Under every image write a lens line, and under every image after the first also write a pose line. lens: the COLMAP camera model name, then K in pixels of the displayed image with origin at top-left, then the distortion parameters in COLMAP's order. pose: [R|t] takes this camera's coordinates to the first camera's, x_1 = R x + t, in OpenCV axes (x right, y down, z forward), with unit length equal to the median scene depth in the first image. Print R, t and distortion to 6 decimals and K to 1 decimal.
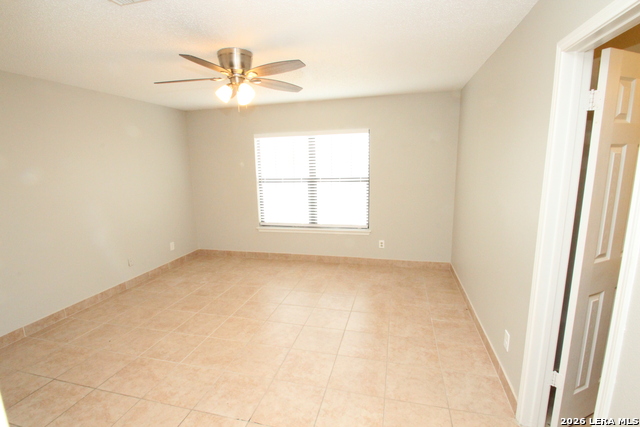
lens RADIAL K [[318.8, 0, 312.4], [0, 318.8, 221.9], [0, 0, 1]] dist [0.000084, -0.011125]
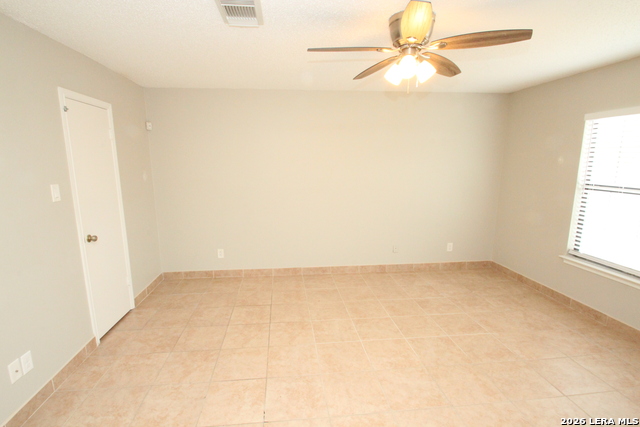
lens RADIAL K [[318.8, 0, 312.4], [0, 318.8, 221.9], [0, 0, 1]] dist [0.000084, -0.011125]
pose [[0.352364, 0.198462, -0.914578, 0.283224], [-0.177321, 0.973712, 0.142976, -0.064255], [0.918911, 0.111794, 0.378292, 0.314077]]
